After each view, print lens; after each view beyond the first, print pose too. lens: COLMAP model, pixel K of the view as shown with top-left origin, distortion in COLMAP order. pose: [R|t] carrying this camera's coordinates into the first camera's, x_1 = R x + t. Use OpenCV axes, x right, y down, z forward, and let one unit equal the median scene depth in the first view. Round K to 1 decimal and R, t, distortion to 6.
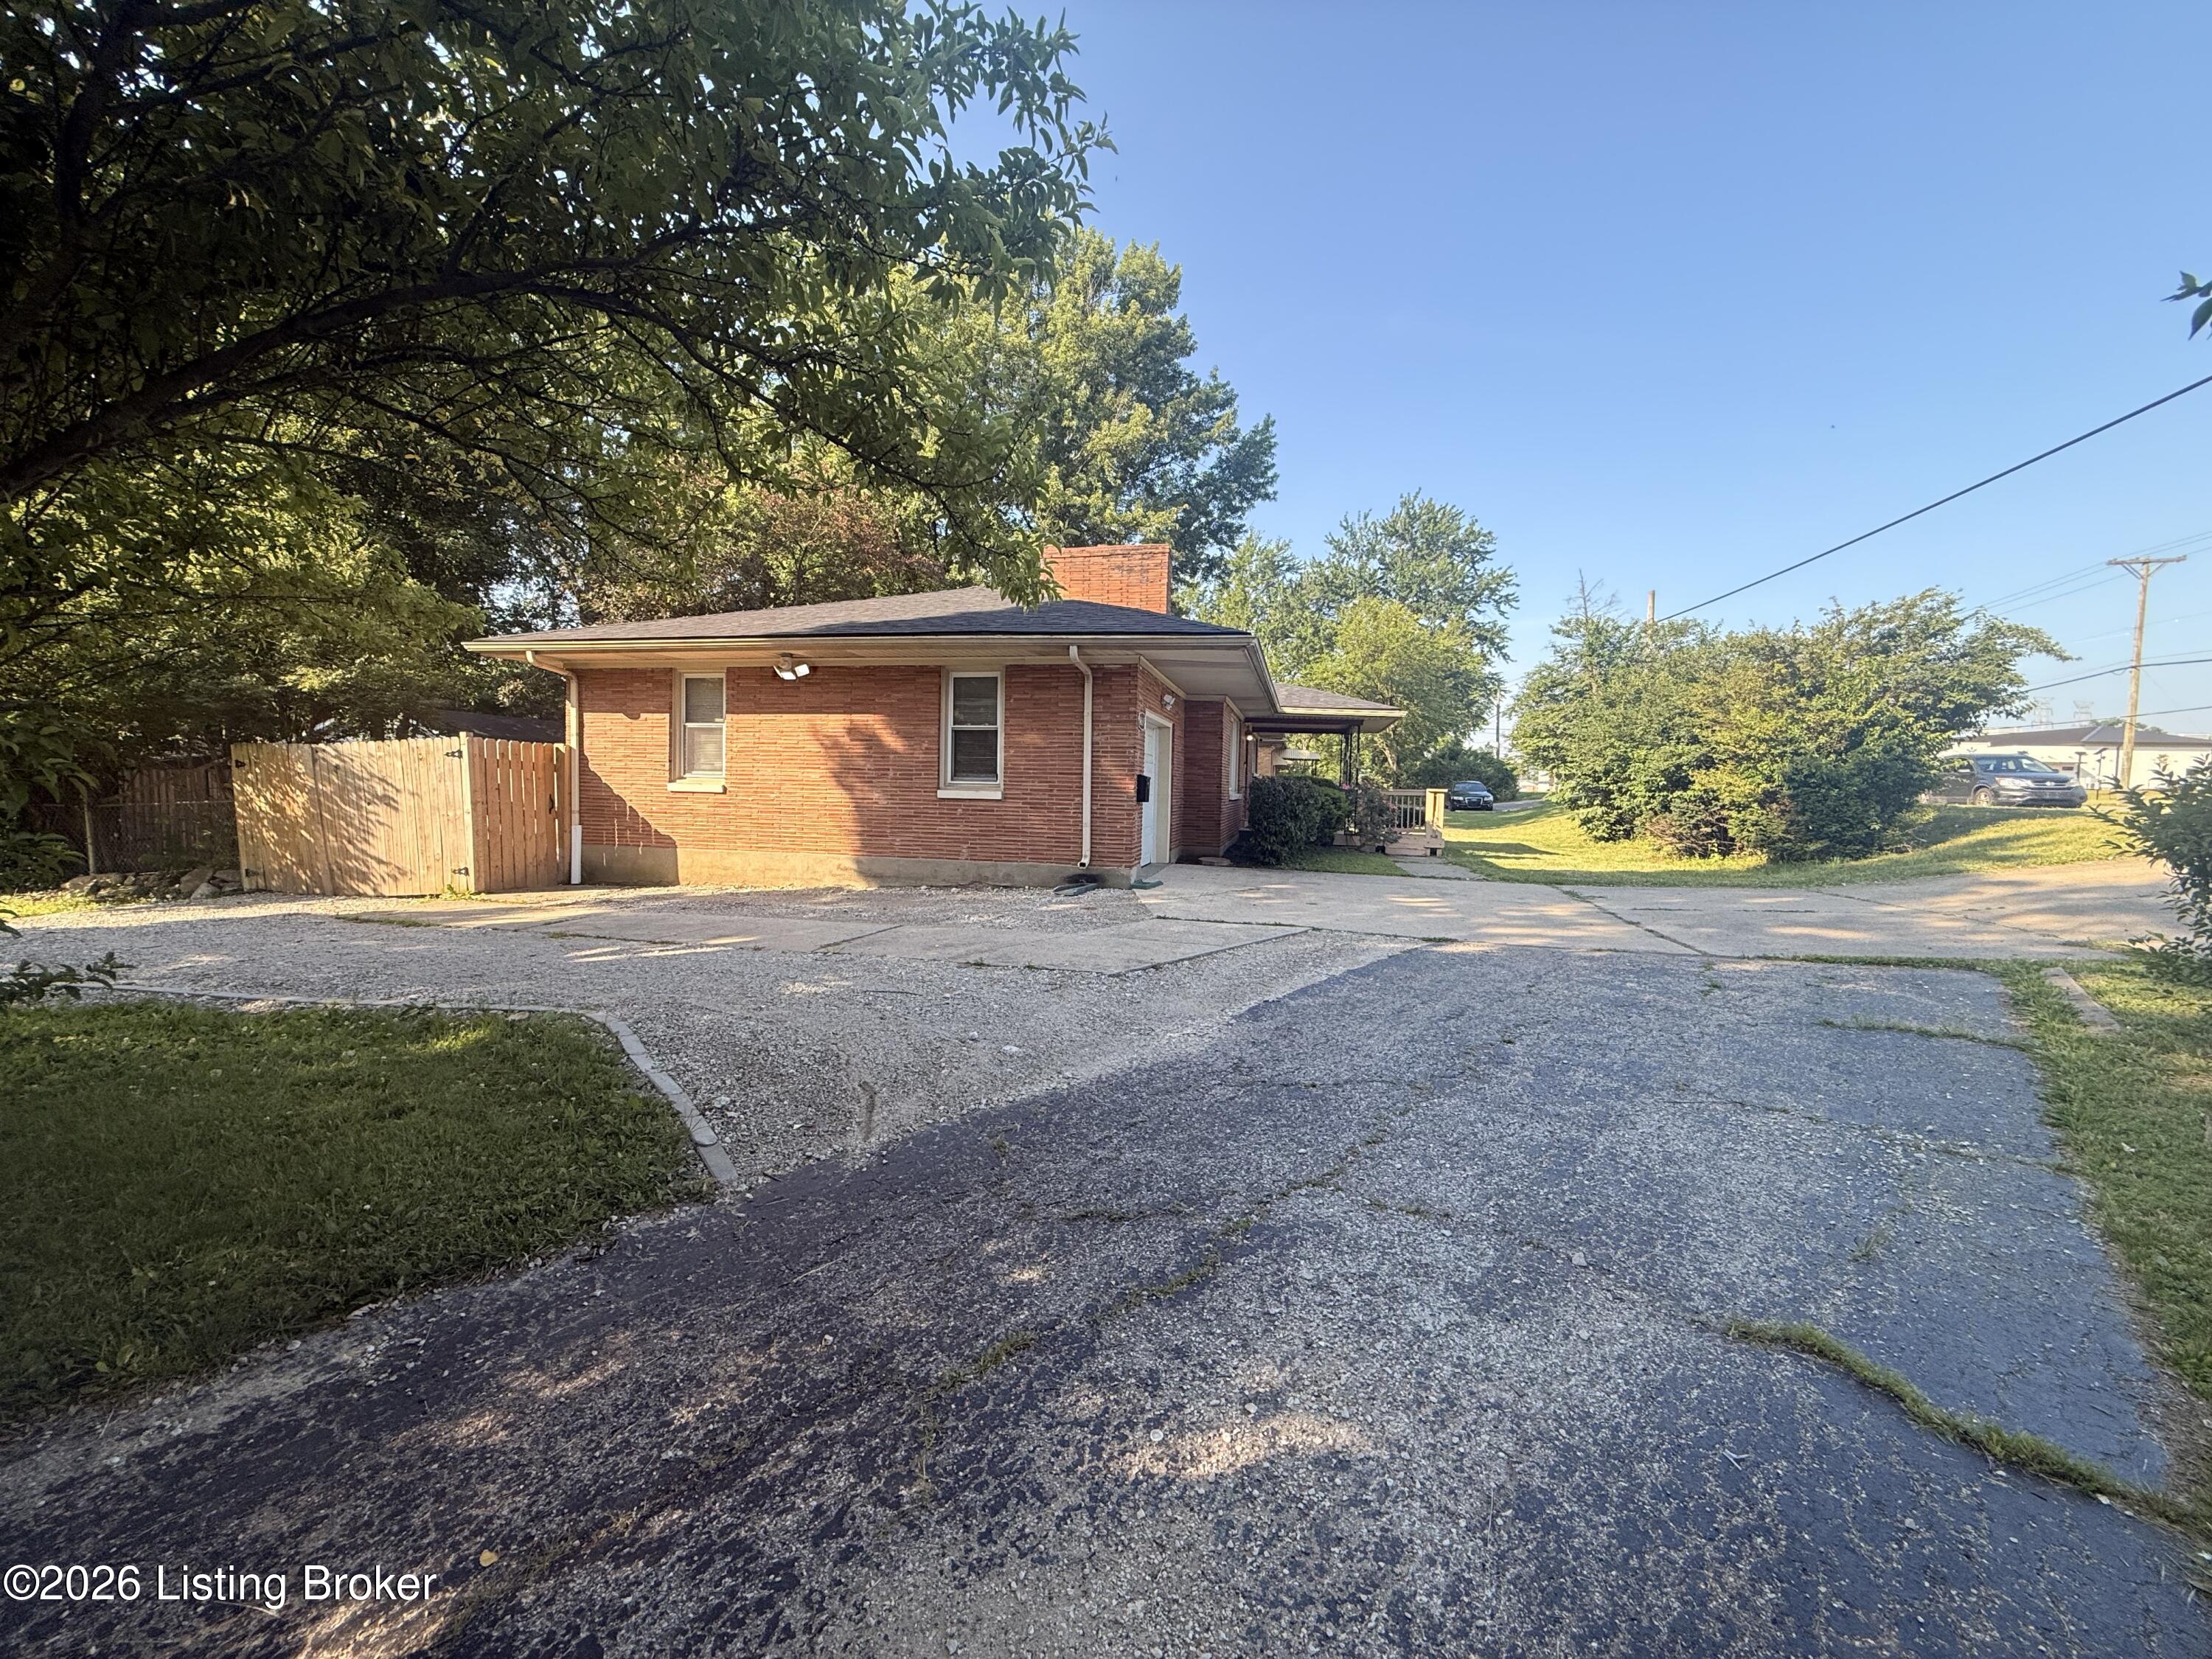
lens RADIAL K [[877.3, 0, 1105.9], [0, 877.3, 837.8], [0, 0, 1]] dist [-0.002434, 0.000387]
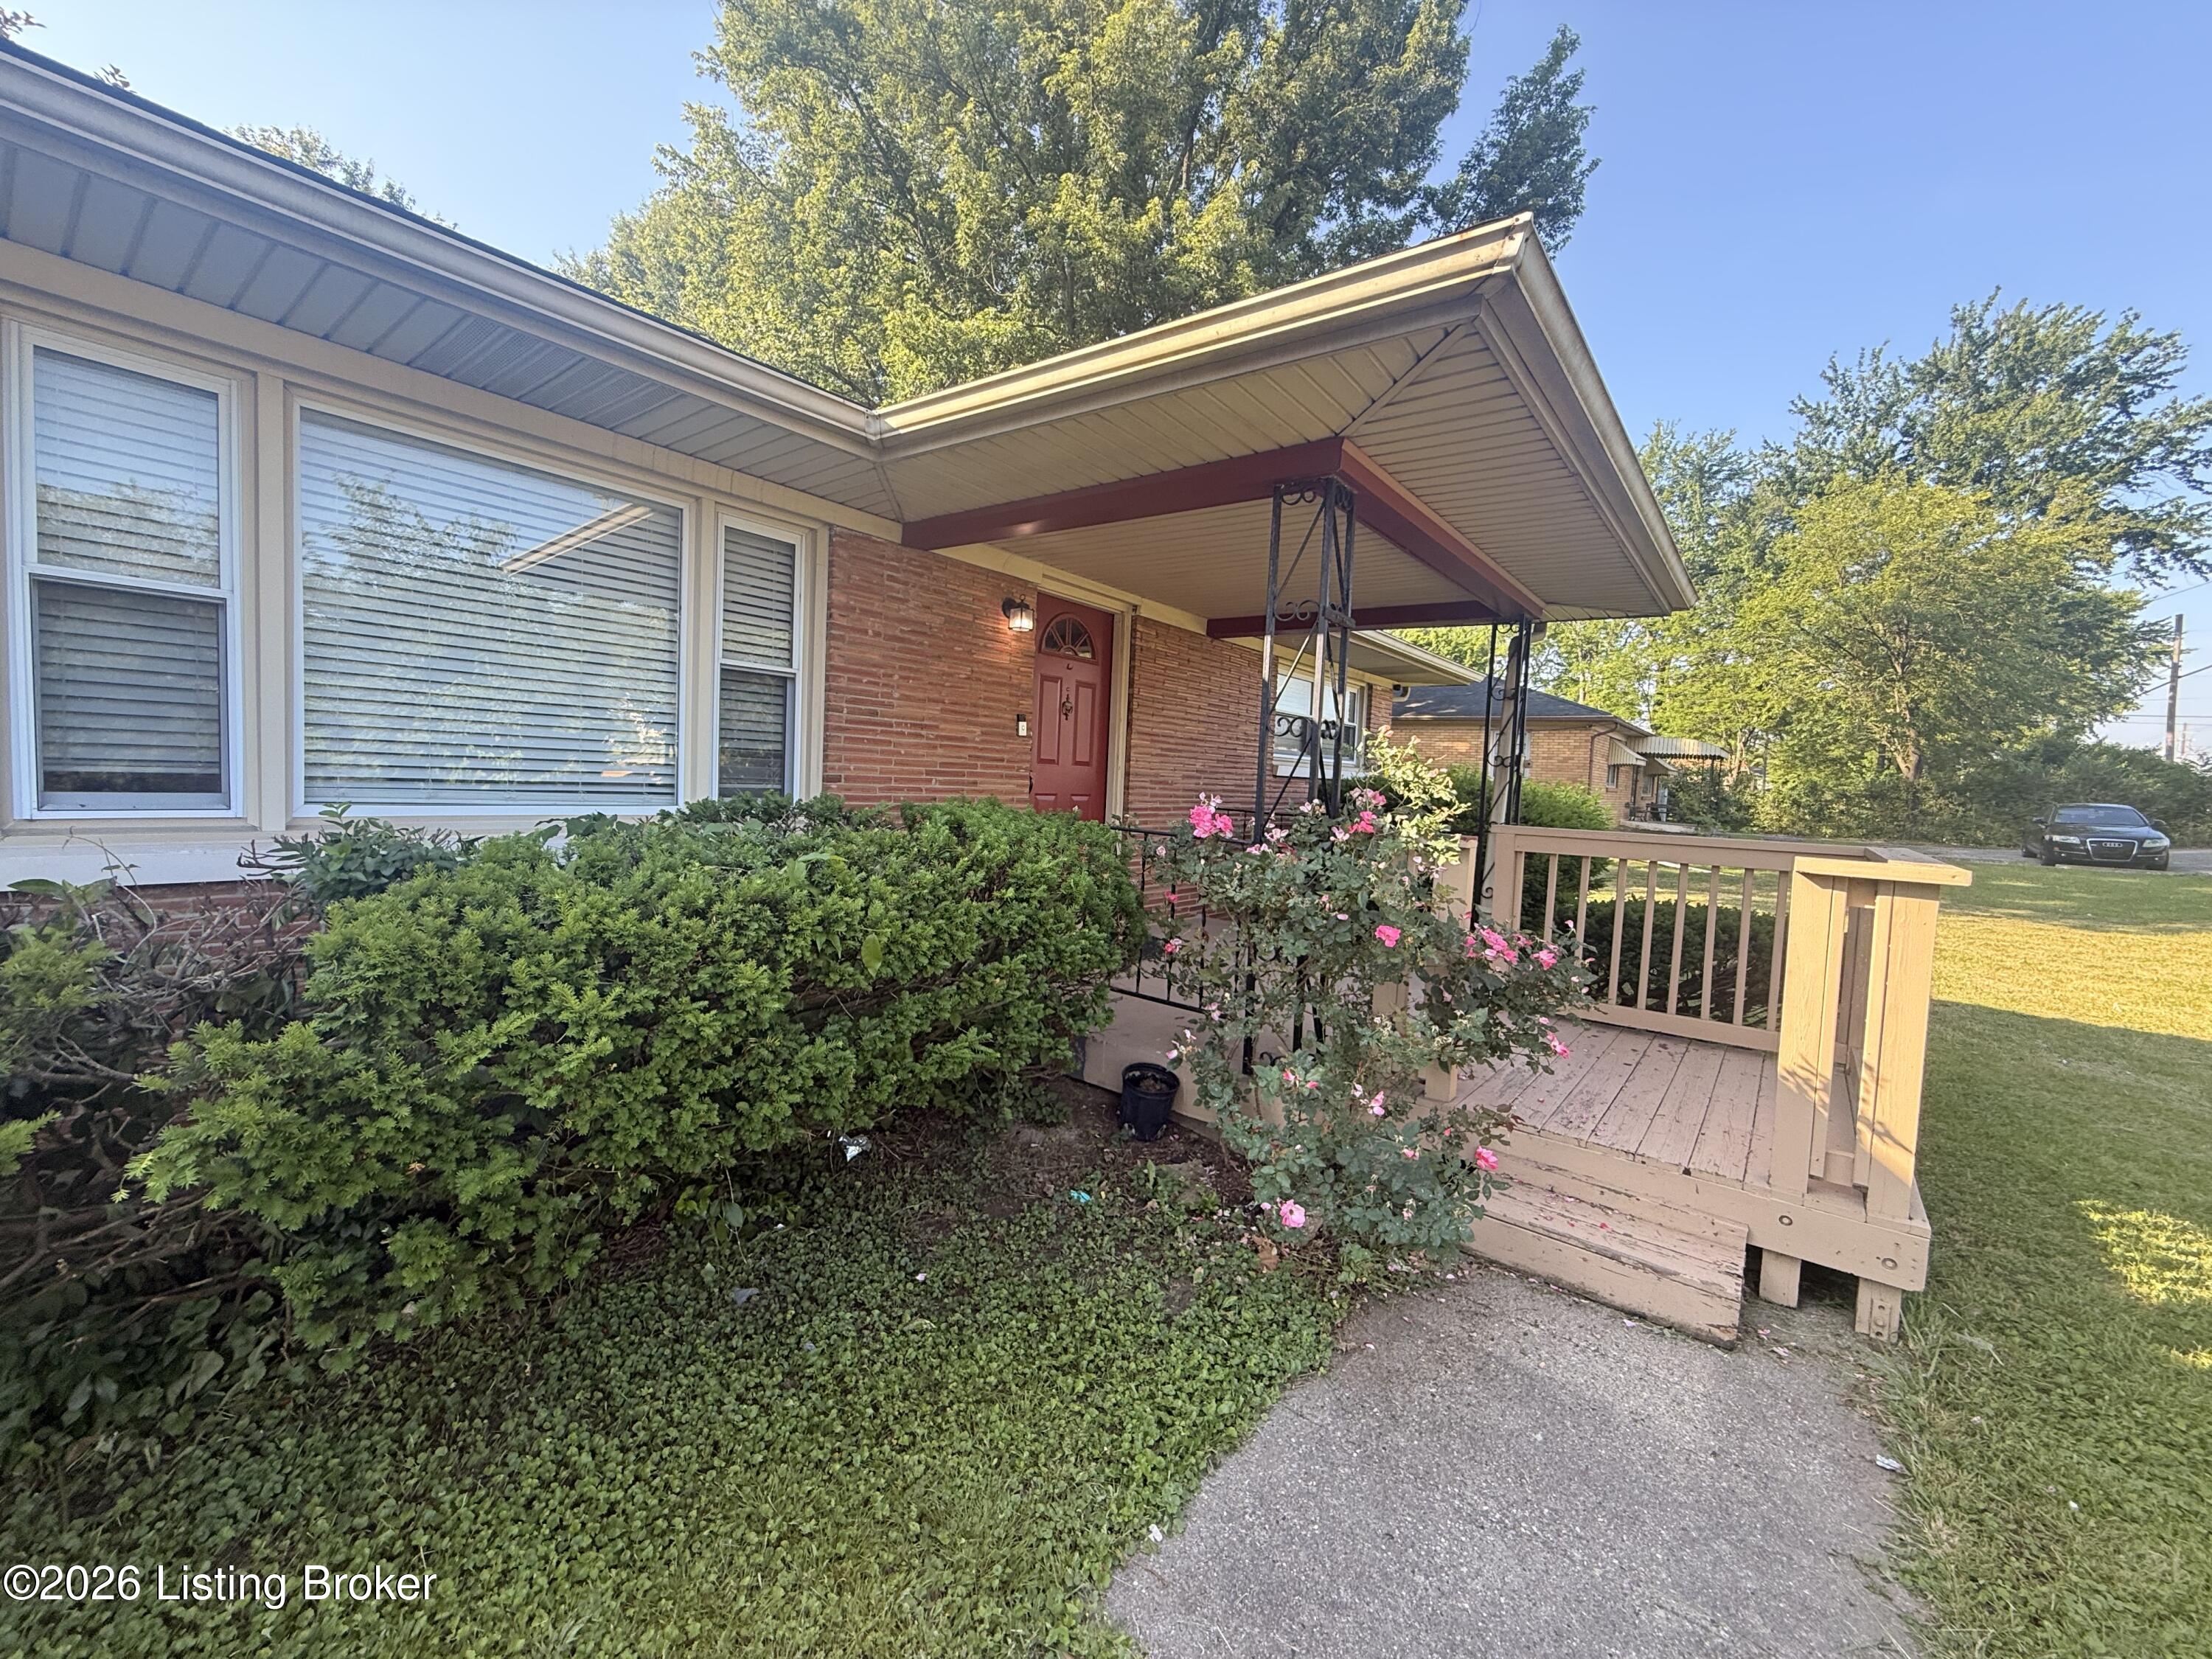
lens RADIAL K [[877.3, 0, 1099.9], [0, 877.3, 834.5], [0, 0, 1]] dist [-0.002434, 0.000387]
pose [[0.899563, 0.049371, -0.433992, 0.099289], [-0.054540, 0.998511, 0.000543, -0.013183], [0.433373, 0.023181, 0.900916, 0.249569]]
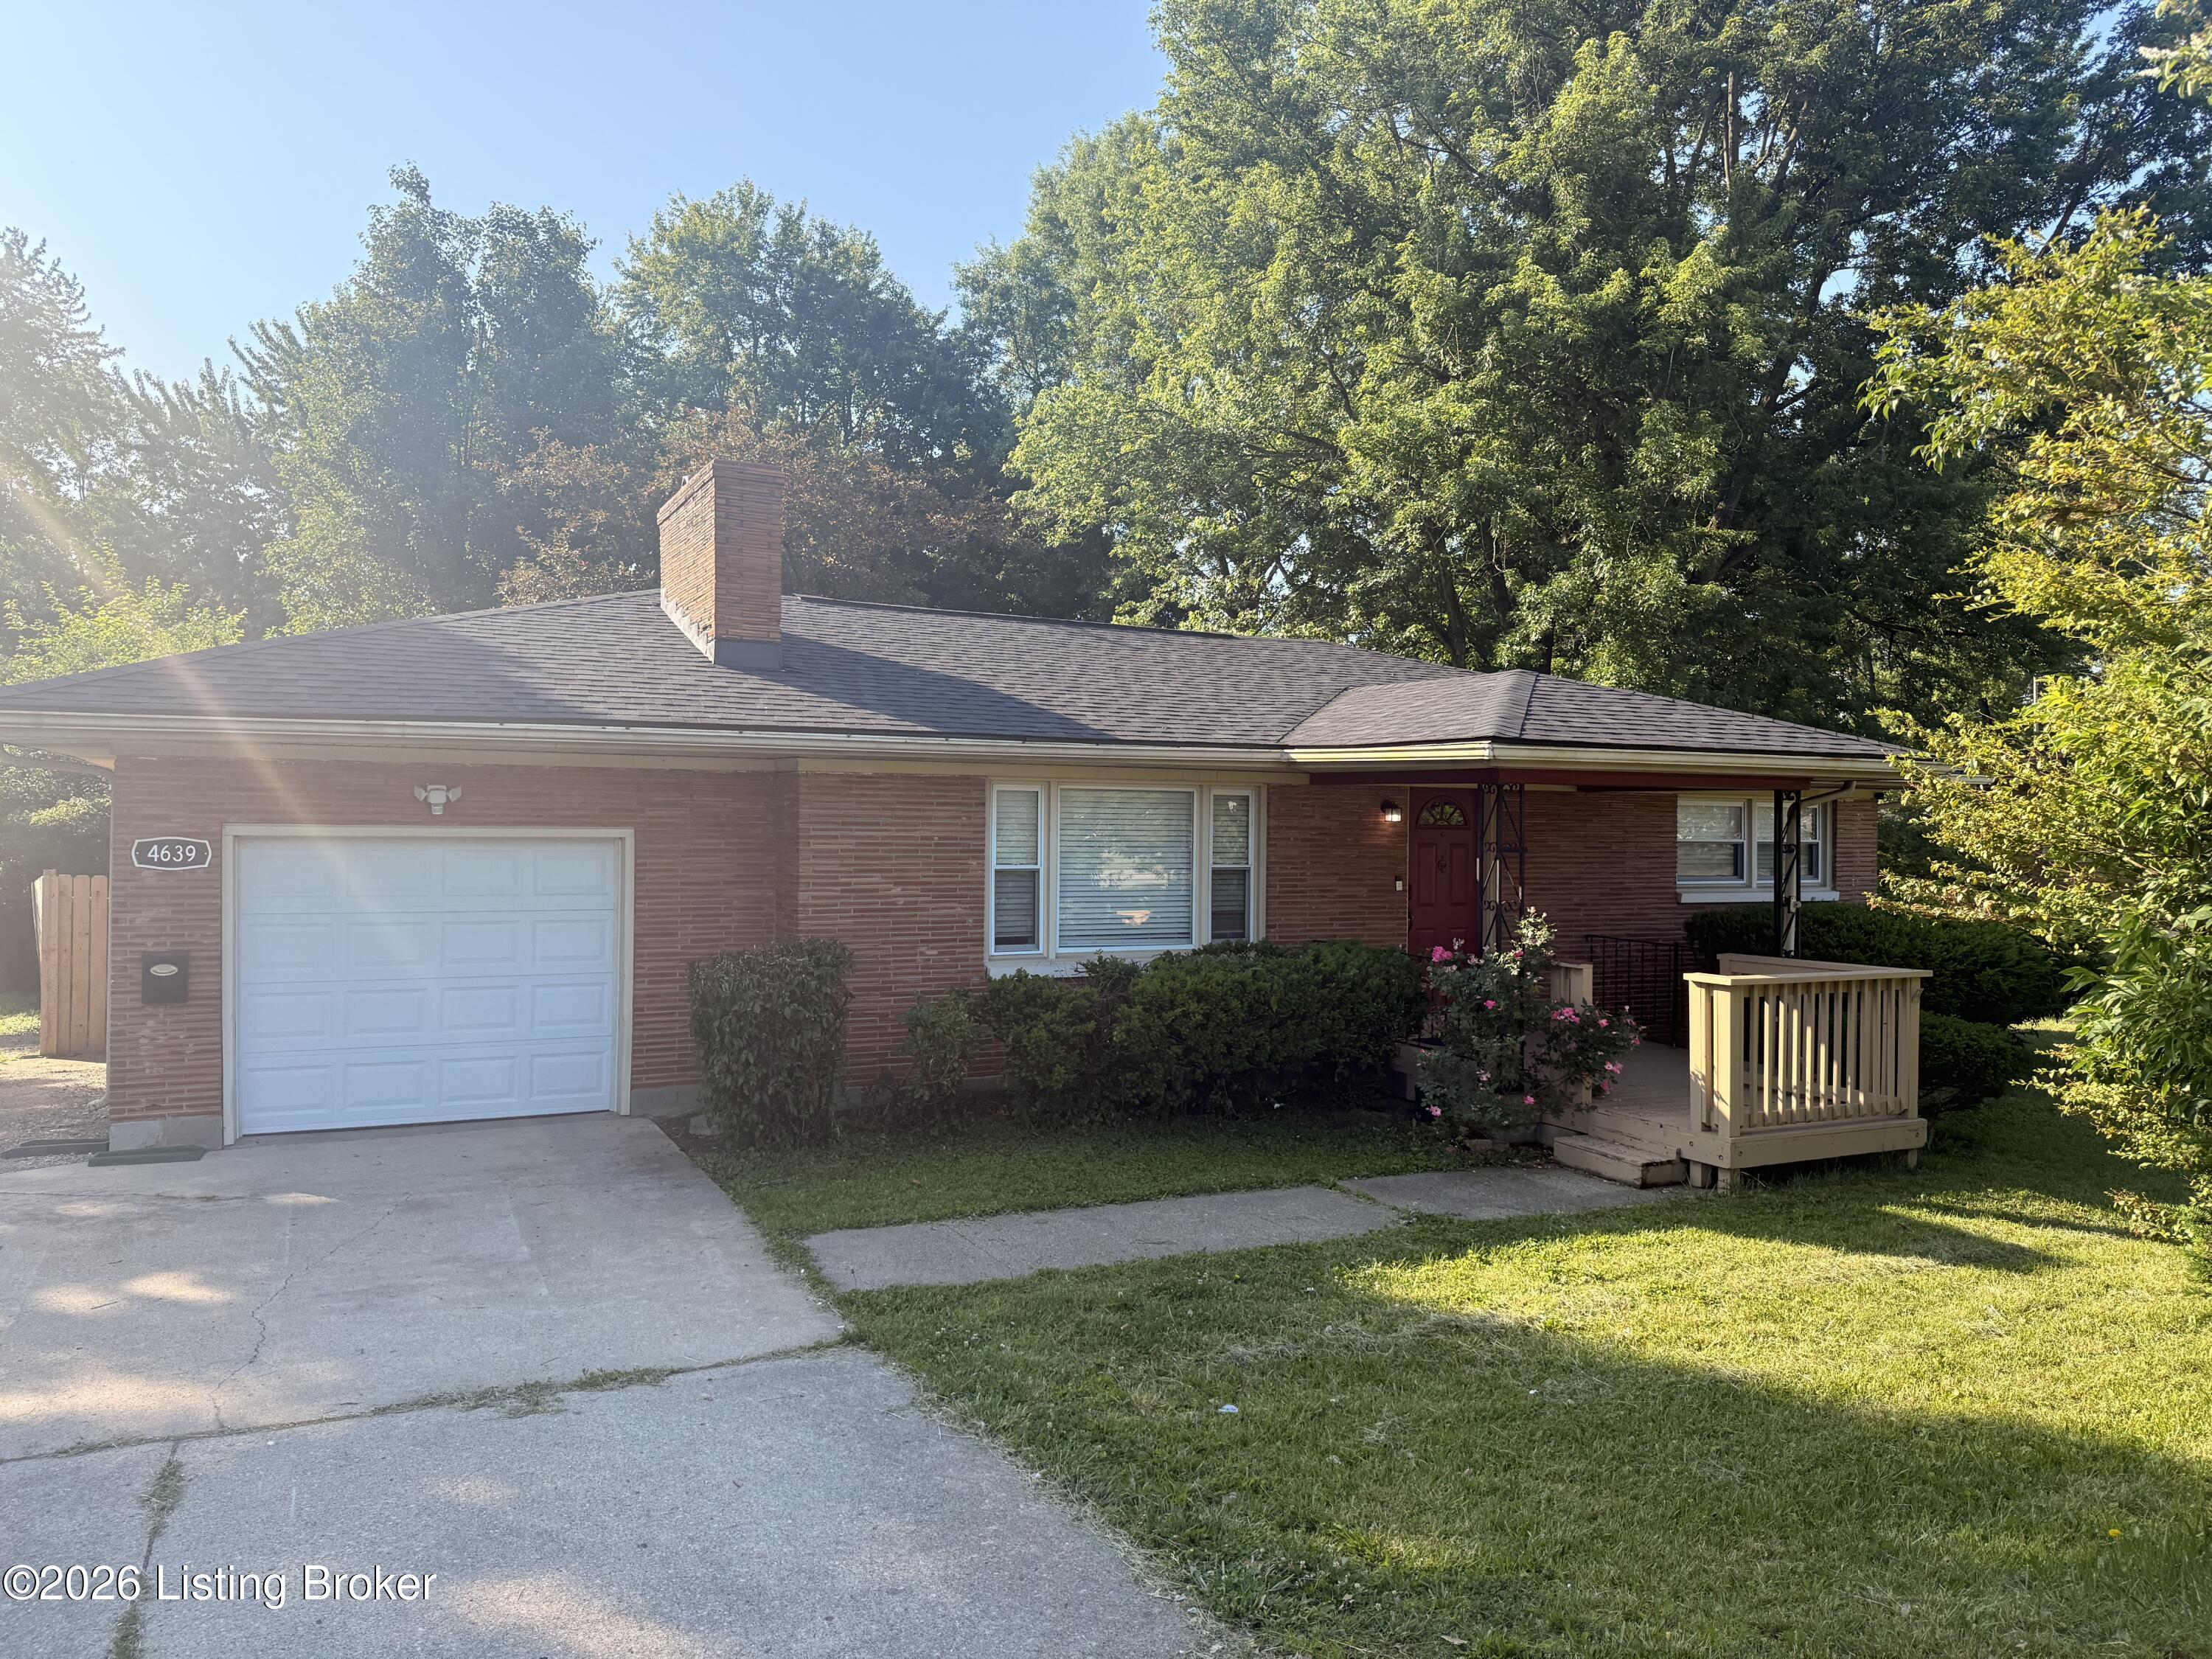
lens RADIAL K [[1557.6, 0, 1107.0], [0, 1557.6, 839.2], [0, 0, 1]] dist [0.001654, 0.000228]
pose [[0.633629, -0.007454, -0.773601, 0.350423], [-0.047555, 0.997687, -0.048563, -0.022483], [0.772174, 0.067559, 0.631809, 0.002887]]
